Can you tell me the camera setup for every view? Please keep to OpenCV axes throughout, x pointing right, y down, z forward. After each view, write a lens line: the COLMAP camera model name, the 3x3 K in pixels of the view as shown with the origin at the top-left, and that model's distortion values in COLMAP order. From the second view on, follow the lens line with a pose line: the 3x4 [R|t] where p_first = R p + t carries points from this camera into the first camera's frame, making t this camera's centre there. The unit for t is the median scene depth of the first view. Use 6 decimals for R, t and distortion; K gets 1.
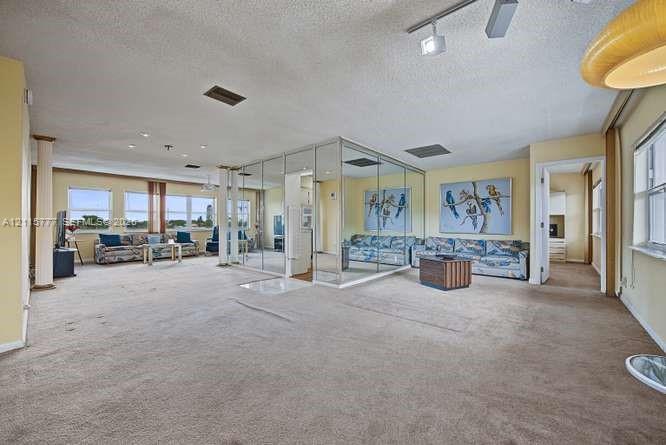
lens RADIAL K [[259.0, 0, 333.0], [0, 259.0, 222.5], [0, 0, 1]] dist [-0.007311, 0.000380]
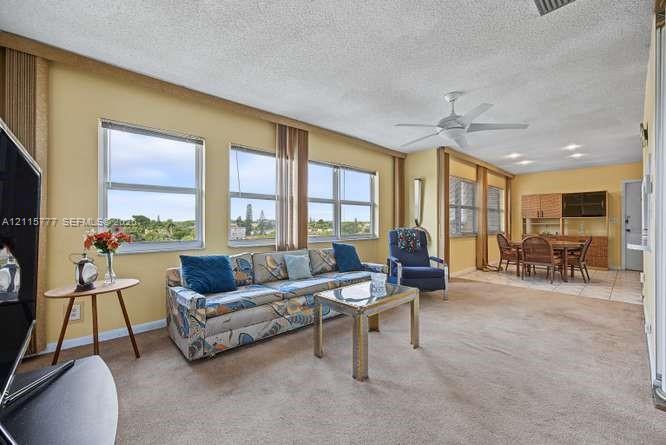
lens RADIAL K [[270.6, 0, 333.0], [0, 270.6, 222.5], [0, 0, 1]] dist [0.000263, 0.000385]
pose [[0.991296, 0.000082, -0.131654, -0.697777], [0.000146, 0.999999, 0.001722, -0.001470], [0.131654, -0.001727, 0.991294, 0.706252]]
